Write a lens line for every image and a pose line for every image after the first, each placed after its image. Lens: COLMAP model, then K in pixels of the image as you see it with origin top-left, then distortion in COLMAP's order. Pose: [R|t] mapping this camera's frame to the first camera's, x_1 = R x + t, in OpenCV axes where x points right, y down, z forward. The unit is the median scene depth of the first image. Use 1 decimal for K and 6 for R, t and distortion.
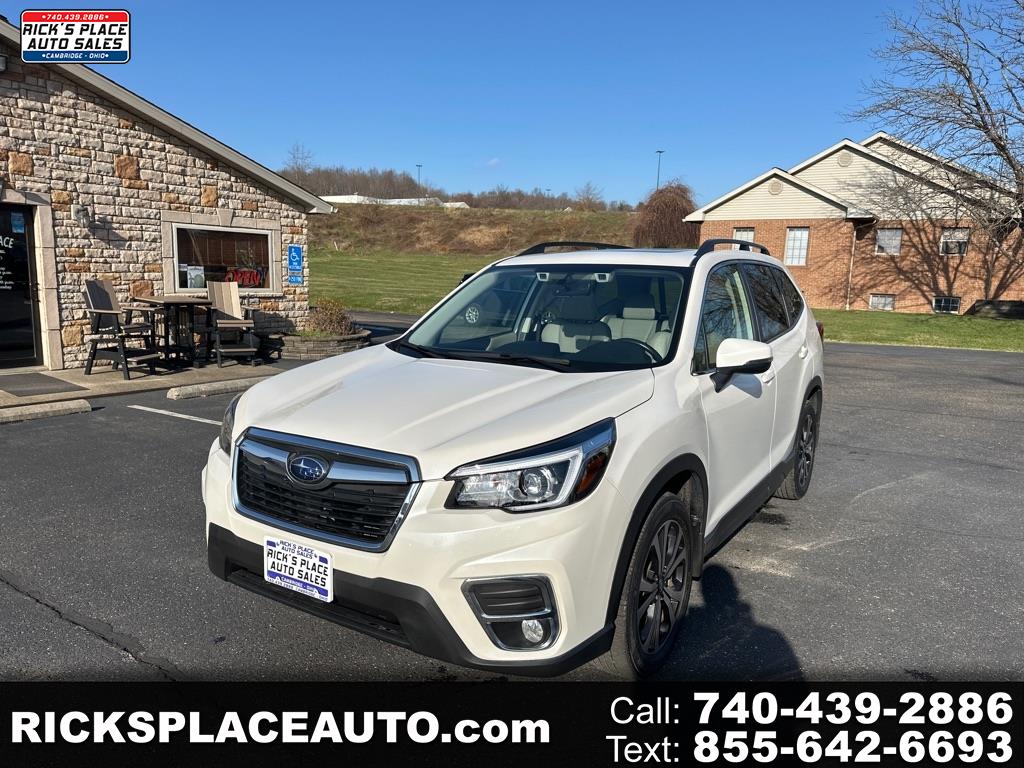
lens RADIAL K [[701.8, 0, 515.5], [0, 701.8, 384.4], [0, 0, 1]] dist [0.000965, -0.009300]
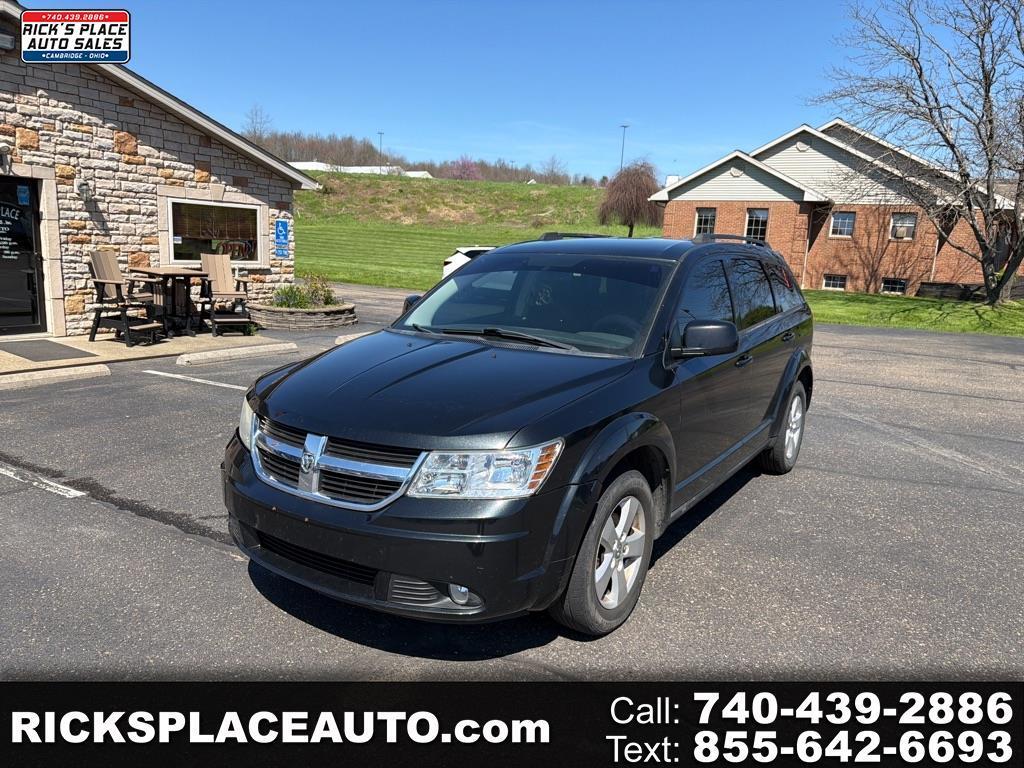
lens RADIAL K [[705.0, 0, 512.1], [0, 705.0, 375.0], [0, 0, 1]] dist [0.010556, -0.014973]
pose [[0.998669, 0.010294, 0.050530, -0.028404], [-0.011531, 0.999639, 0.024251, 0.003047], [-0.050262, -0.024802, 0.998428, -0.084577]]
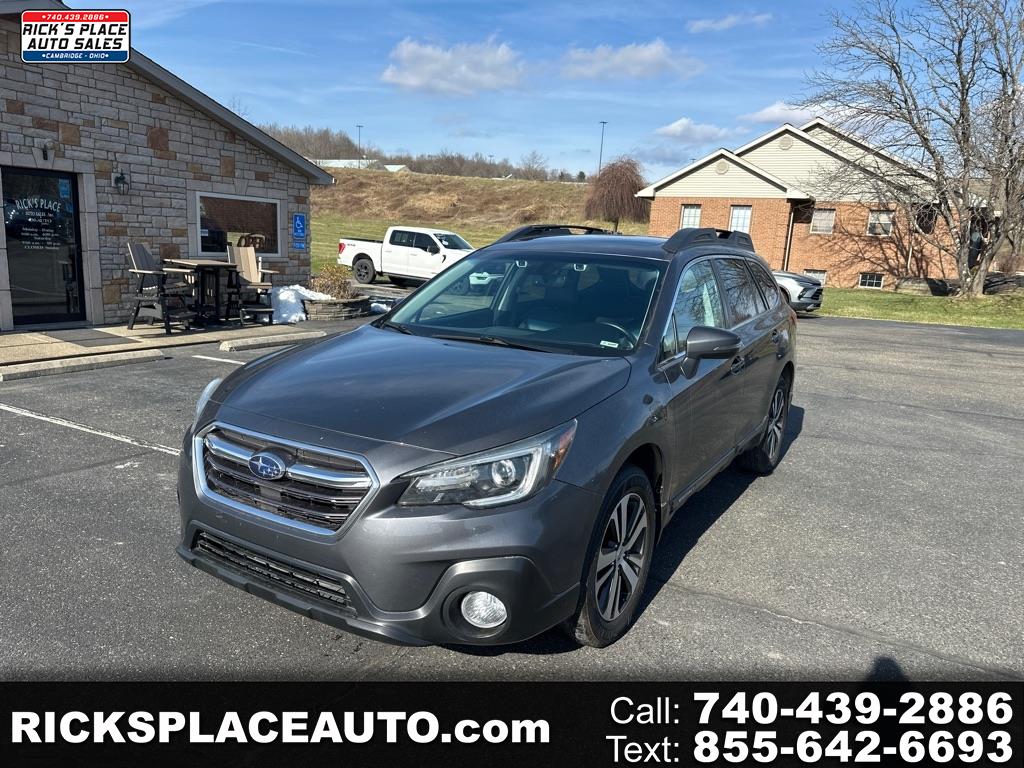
lens RADIAL K [[701.4, 0, 510.2], [0, 701.4, 381.7], [0, 0, 1]] dist [-0.000540, -0.002281]
pose [[0.996786, 0.008640, 0.079640, -0.089949], [-0.011942, 0.999085, 0.041079, 0.014194], [-0.079212, -0.041898, 0.995977, -0.136785]]
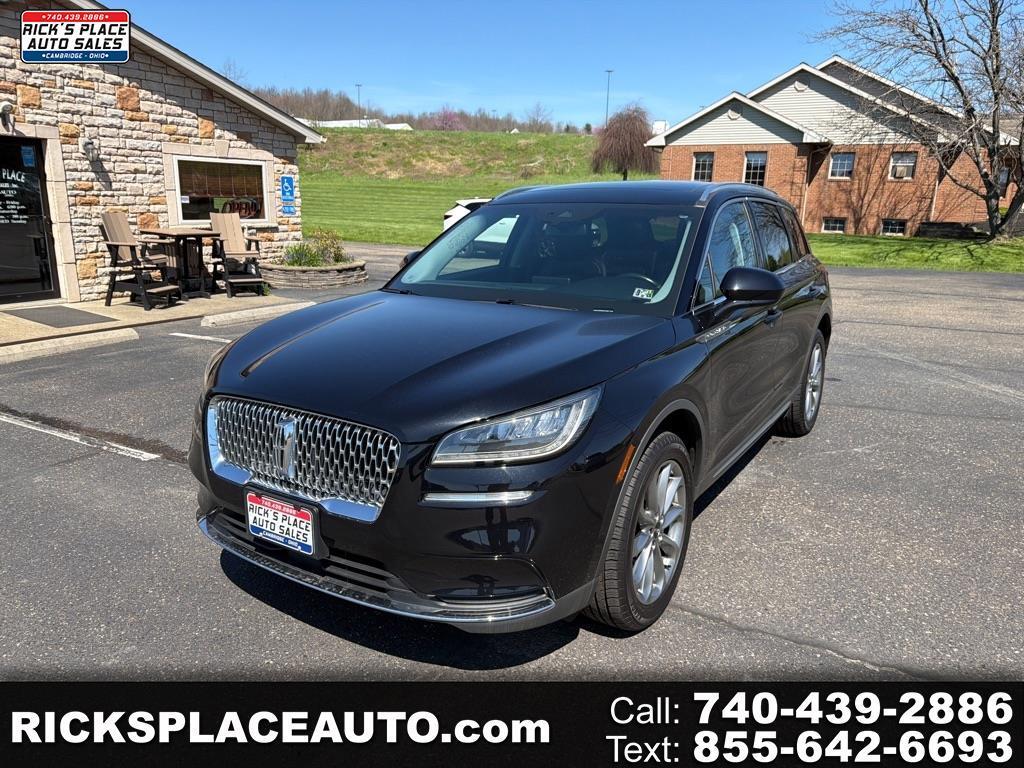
lens RADIAL K [[707.8, 0, 511.5], [0, 707.8, 374.1], [0, 0, 1]] dist [-0.001687, -0.003444]
pose [[0.997555, -0.025698, 0.064992, -0.077921], [0.020022, 0.996047, 0.086538, 0.006697], [-0.066959, -0.085026, 0.994126, -0.076875]]
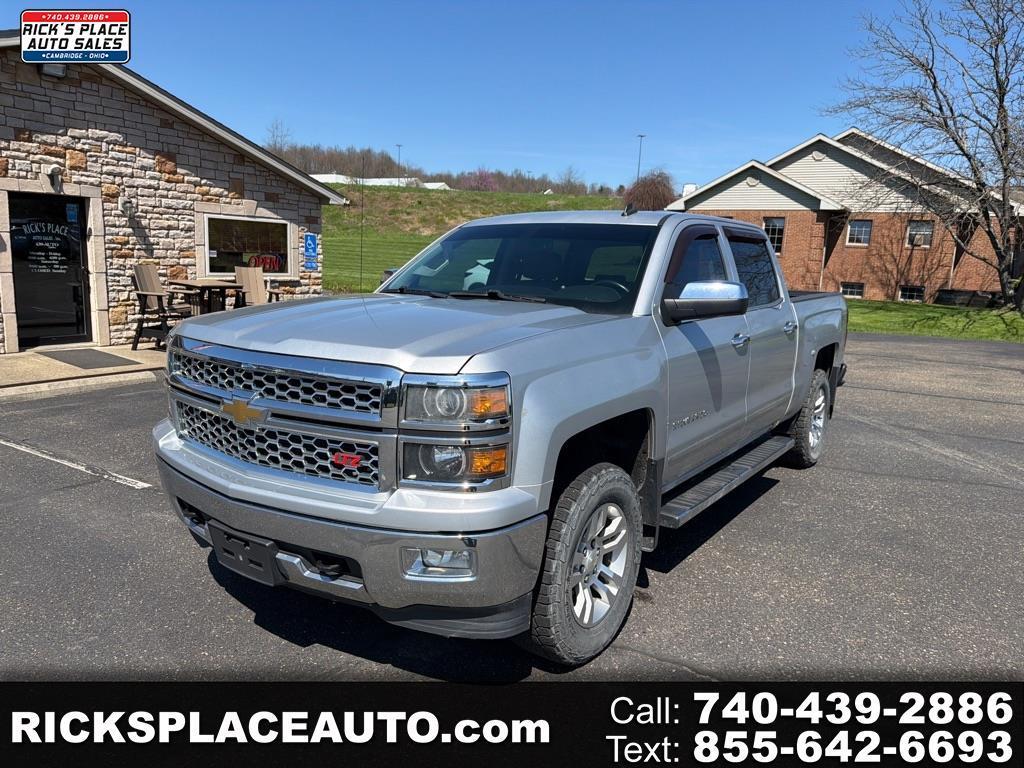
lens RADIAL K [[705.0, 0, 512.1], [0, 705.0, 375.0], [0, 0, 1]] dist [0.010556, -0.014973]
pose [[0.999636, 0.008276, 0.025664, -0.034791], [-0.008562, 0.999902, 0.011080, 0.006780], [-0.025570, -0.011295, 0.999609, -0.123511]]
